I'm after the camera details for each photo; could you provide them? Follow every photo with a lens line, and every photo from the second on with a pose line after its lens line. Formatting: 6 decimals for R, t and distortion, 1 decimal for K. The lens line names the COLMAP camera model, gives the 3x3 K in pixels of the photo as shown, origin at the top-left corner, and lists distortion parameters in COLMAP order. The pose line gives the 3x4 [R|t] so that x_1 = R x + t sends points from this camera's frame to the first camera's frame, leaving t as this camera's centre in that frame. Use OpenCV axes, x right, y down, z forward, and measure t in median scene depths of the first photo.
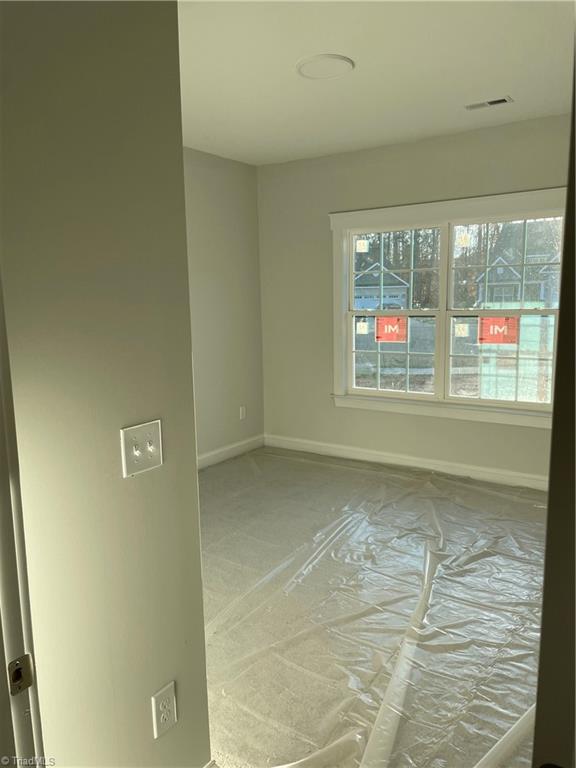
lens RADIAL K [[594.0, 0, 287.6], [0, 594.0, 384.6], [0, 0, 1]] dist [0.080494, -0.117460]
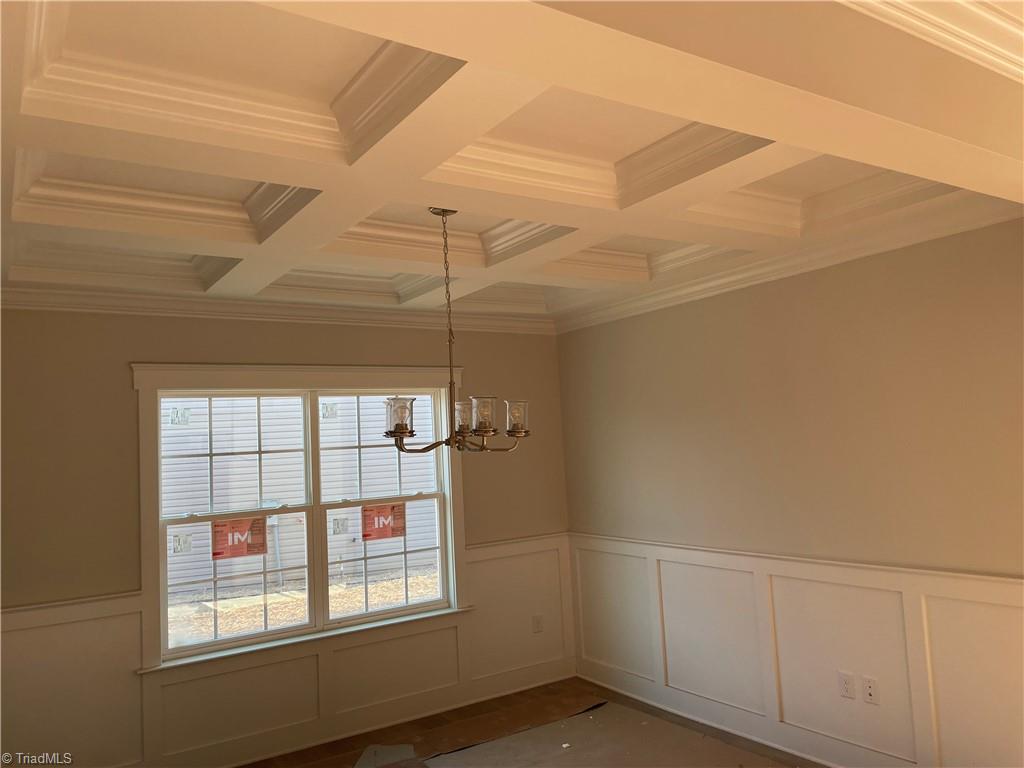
lens RADIAL K [[792.0, 0, 513.8], [0, 792.0, 384.6], [0, 0, 1]] dist [0.080494, -0.117460]
pose [[0.368120, 0.091588, 0.925256, -0.551006], [0.197582, 0.964702, -0.174102, -0.041211], [-0.908542, 0.246904, 0.337030, 0.364984]]
